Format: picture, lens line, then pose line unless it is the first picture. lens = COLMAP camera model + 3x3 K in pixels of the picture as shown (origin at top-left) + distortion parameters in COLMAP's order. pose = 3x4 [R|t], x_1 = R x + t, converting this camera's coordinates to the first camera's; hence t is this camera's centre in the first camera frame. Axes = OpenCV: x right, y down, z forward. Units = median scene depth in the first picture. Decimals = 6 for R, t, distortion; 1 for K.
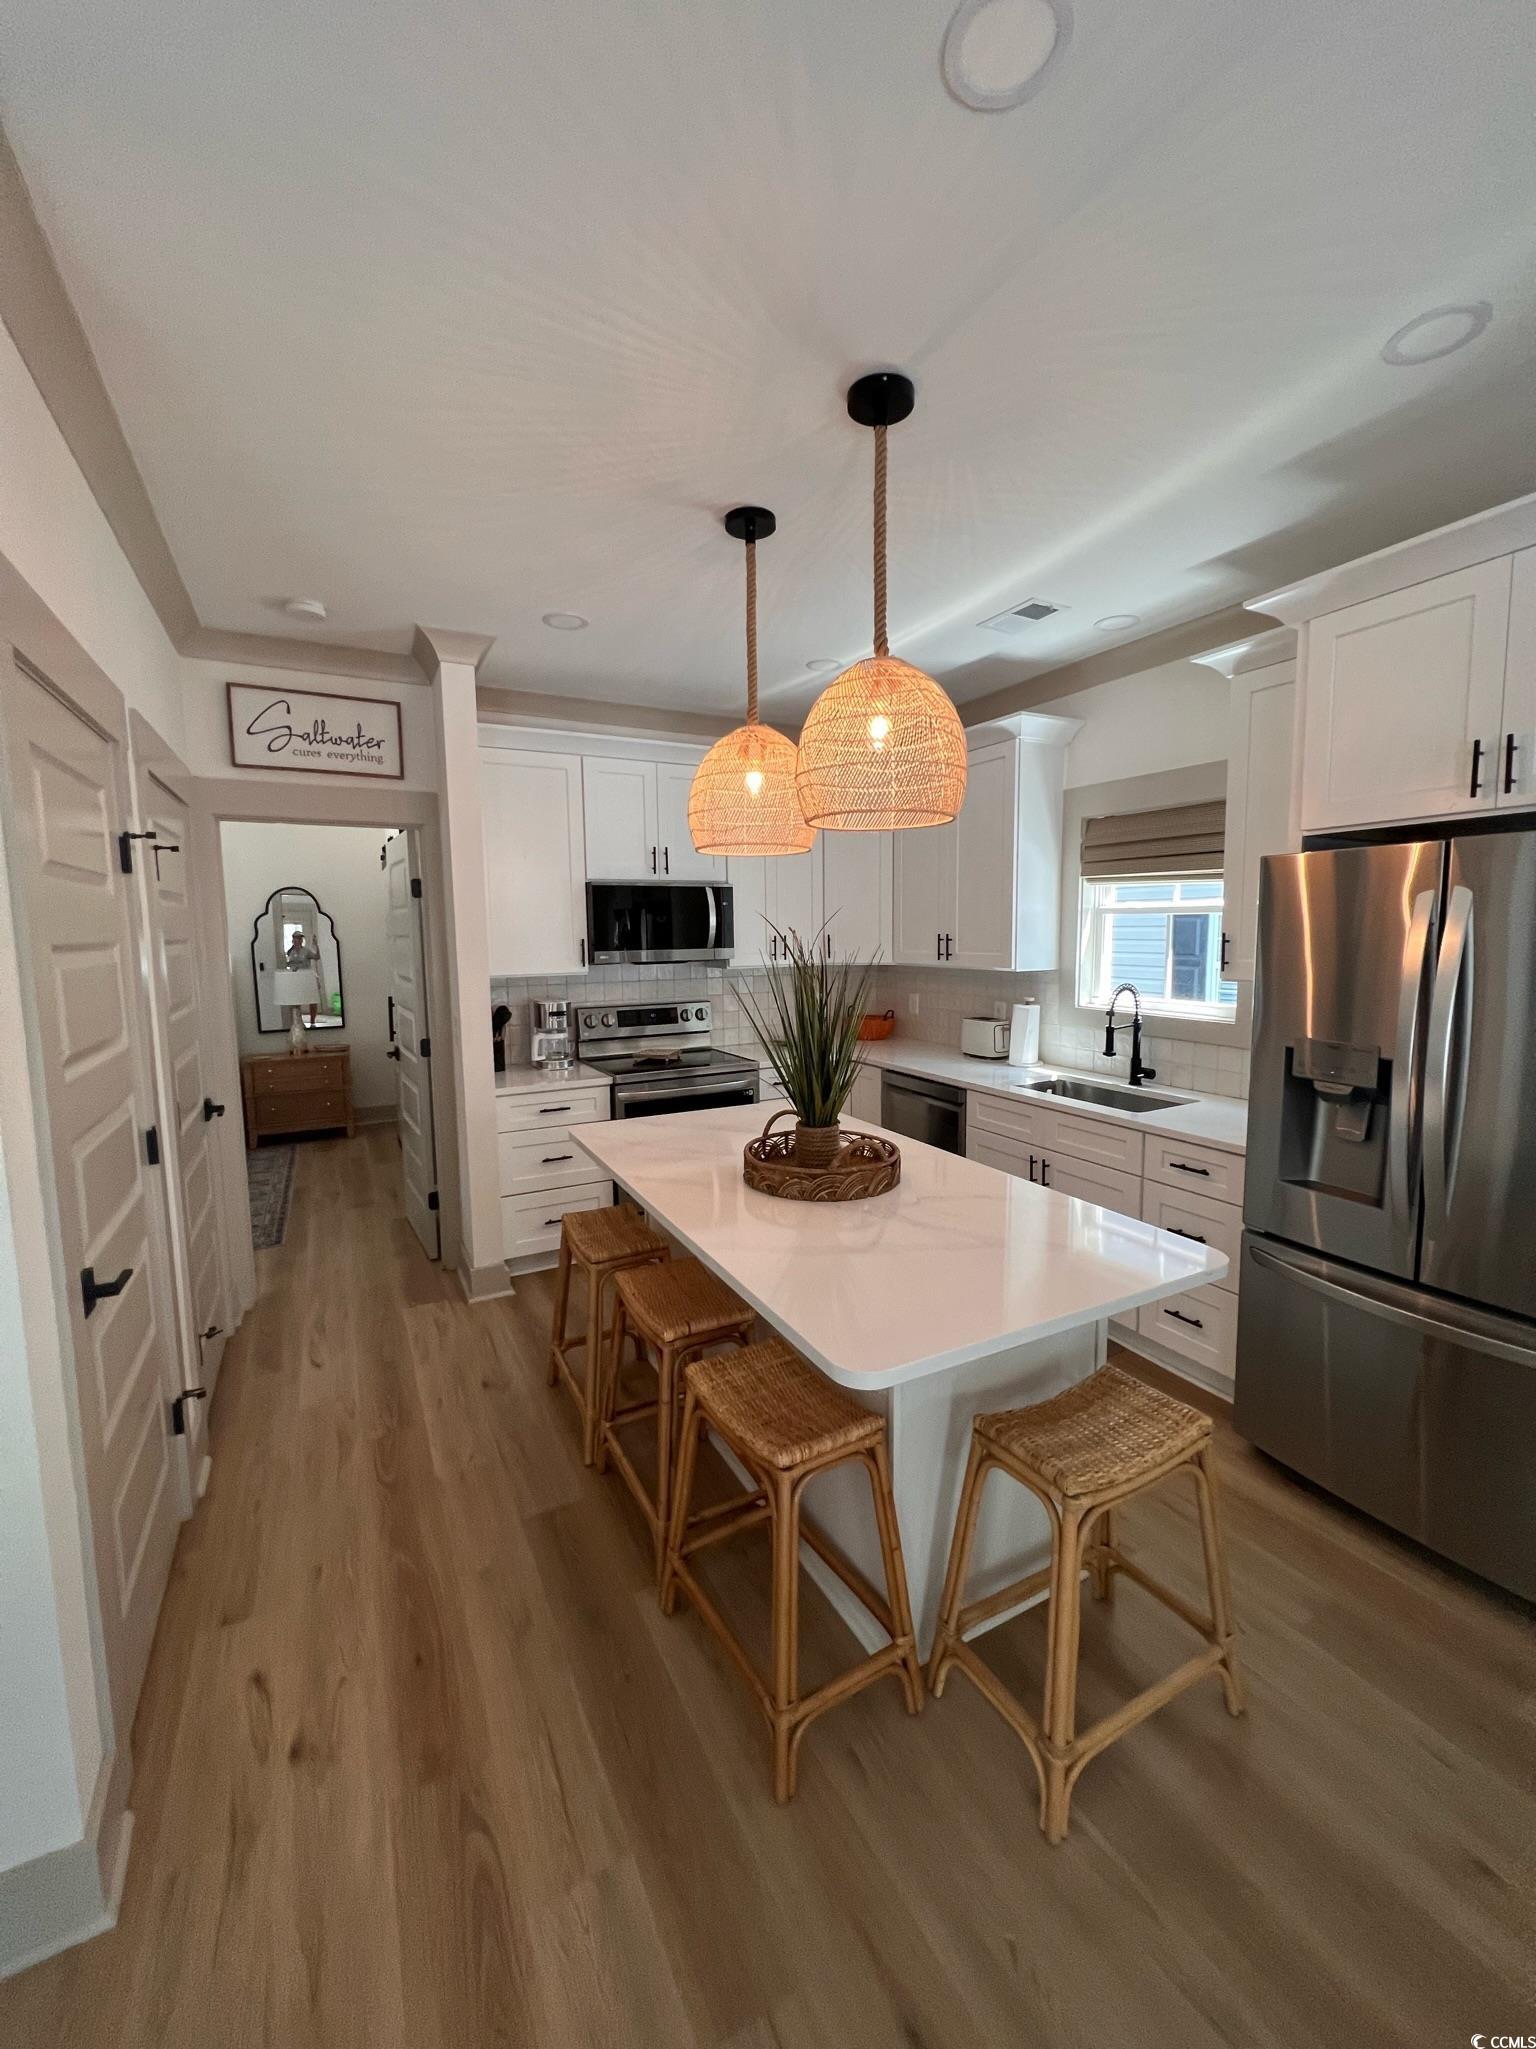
lens RADIAL K [[817.9, 0, 768.0], [0, 817.9, 1024.5], [0, 0, 1]] dist [0.000657, 0.000277]
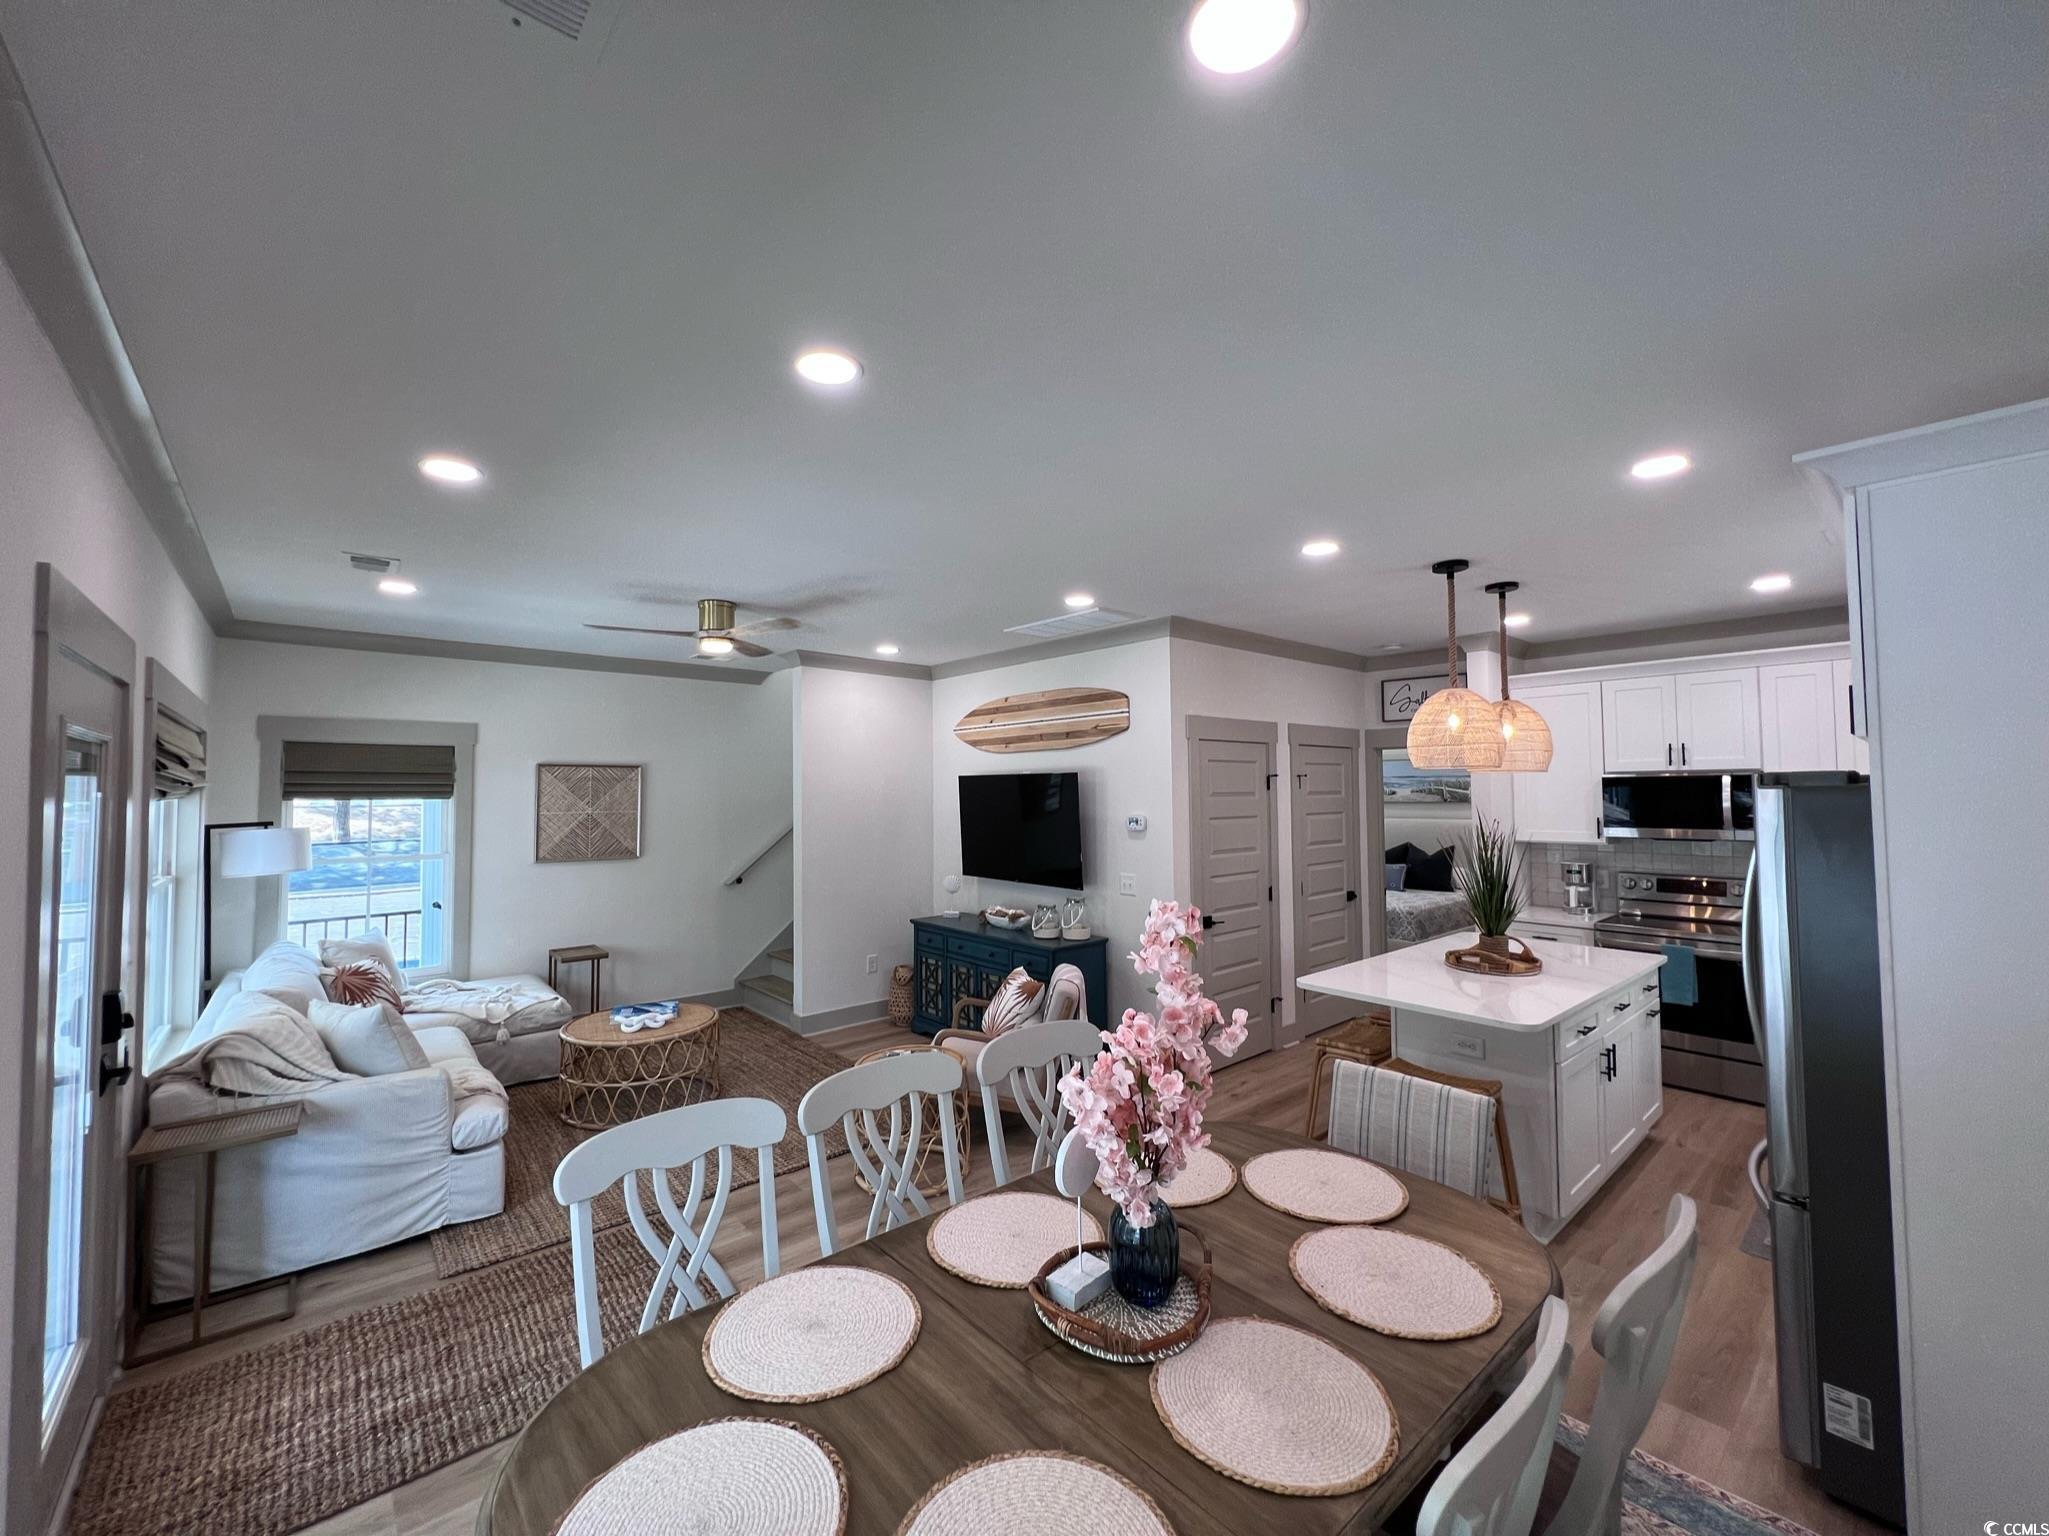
lens RADIAL K [[818.5, 0, 1012.9], [0, 818.5, 774.6], [0, 0, 1]] dist [0.001019, 0.000054]
pose [[0.222493, -0.015221, -0.974815, 0.994306], [-0.106341, 0.993533, -0.039785, -0.024478], [0.969117, 0.112515, 0.219435, -0.242584]]
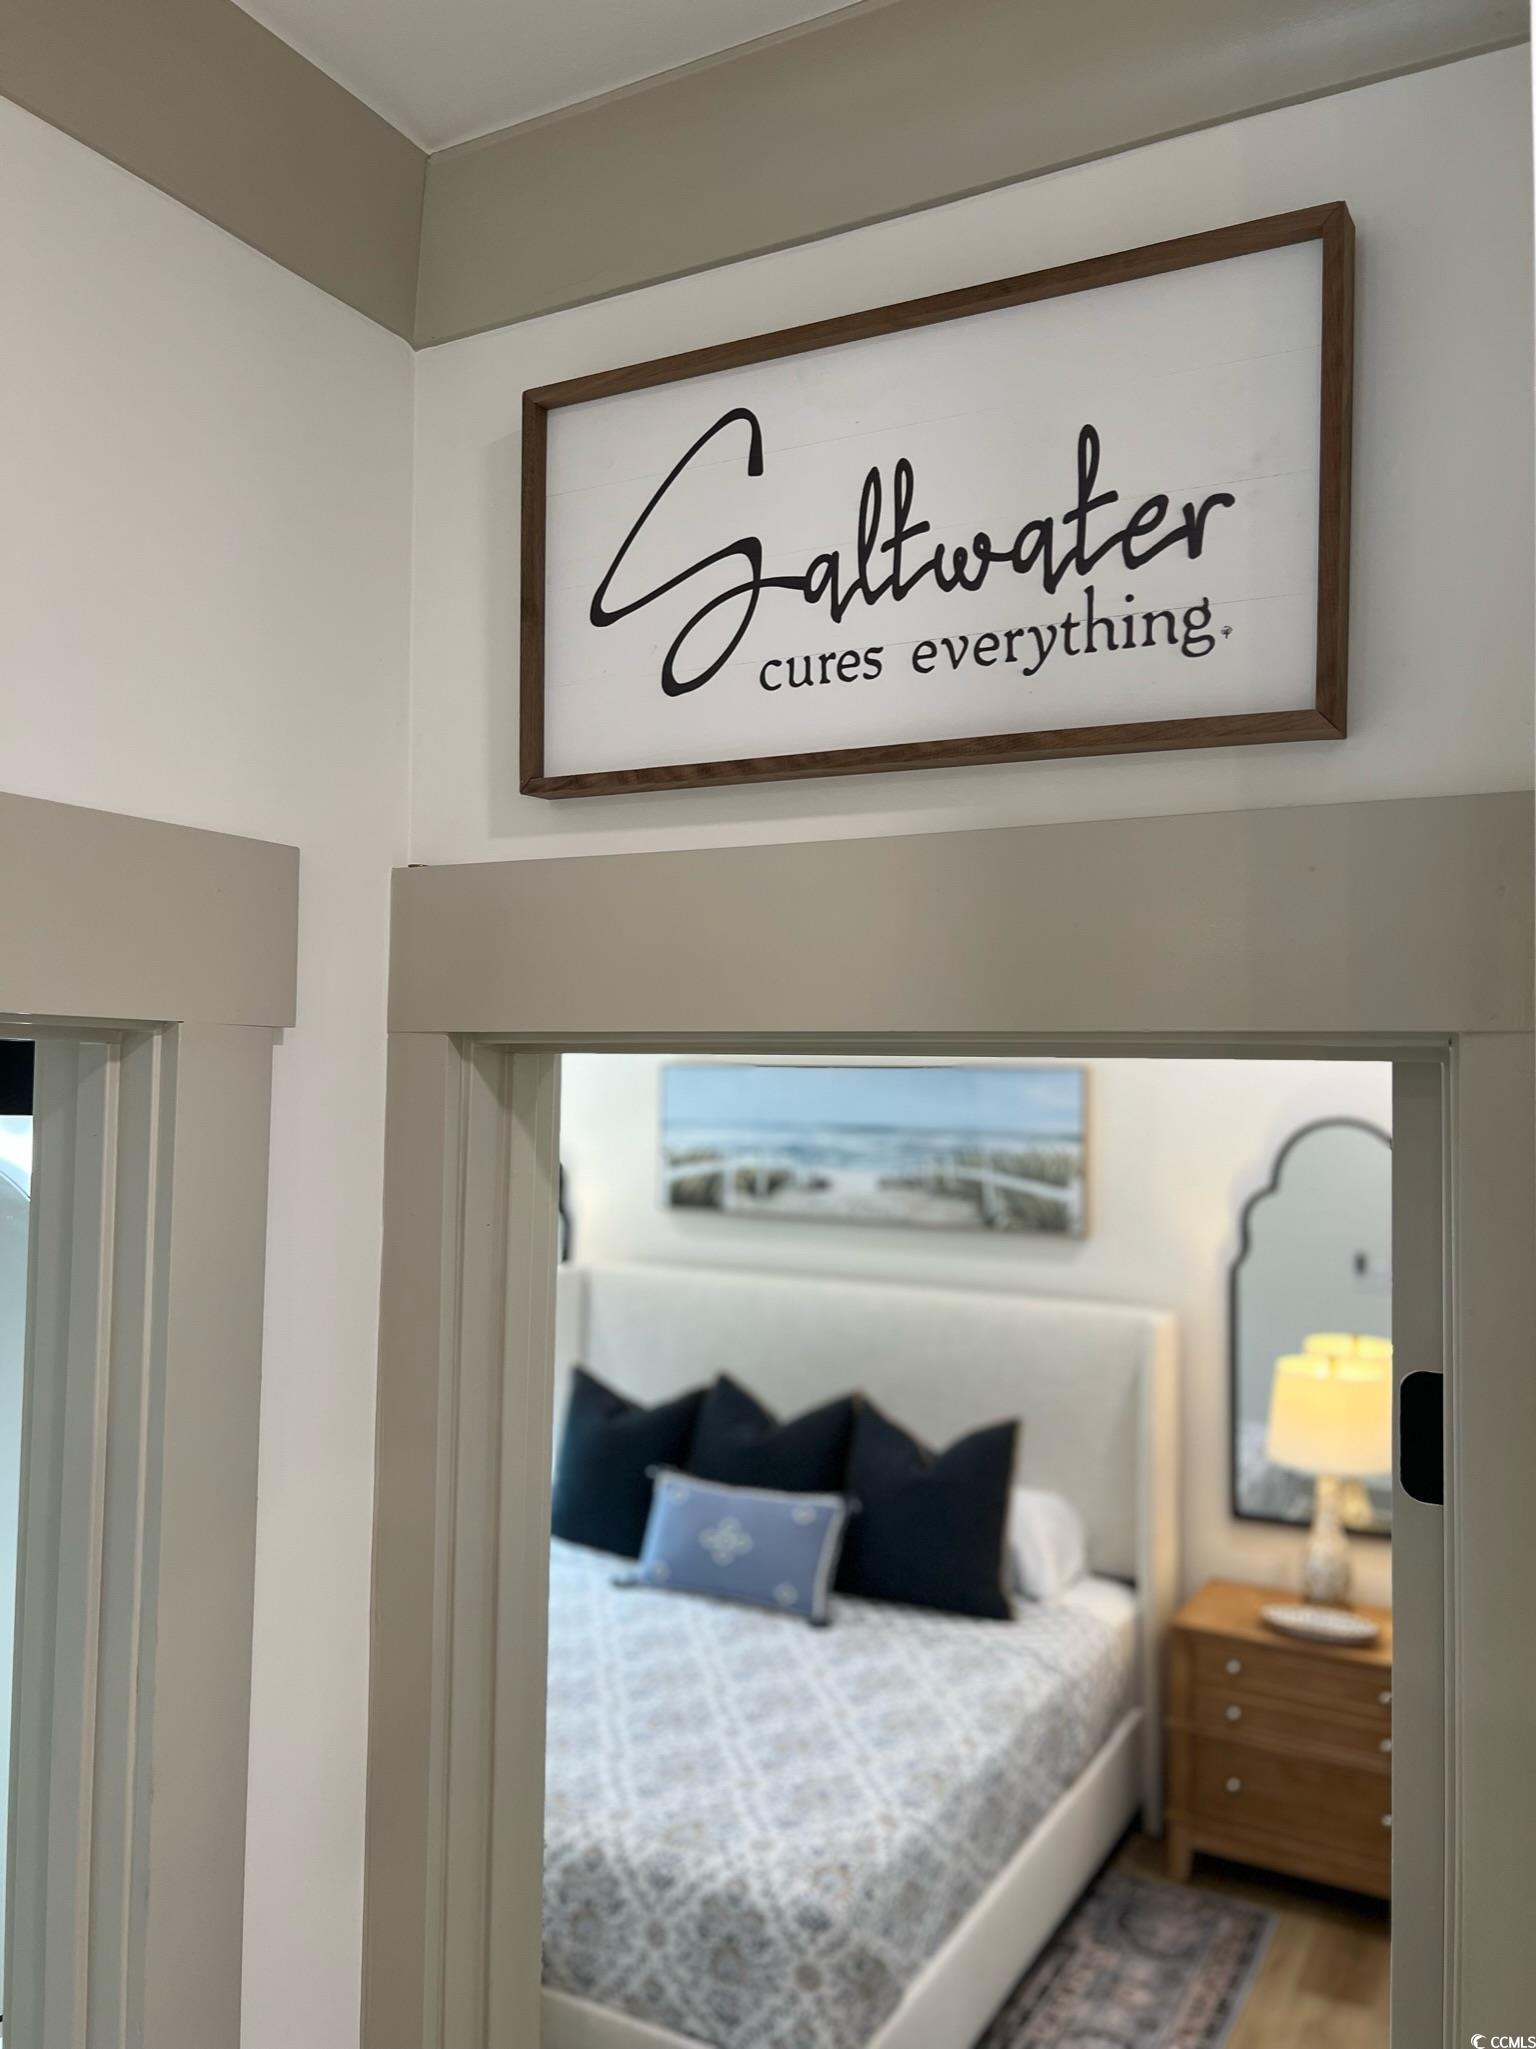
lens RADIAL K [[1600.9, 0, 768.0], [0, 1600.9, 1024.5], [0, 0, 1]] dist [0.004439, 0.000109]
pose [[0.549504, -0.012128, -0.835403, -0.285057], [-0.117929, 0.988758, -0.091924, -0.224269], [0.827127, 0.149031, 0.541896, 0.819116]]
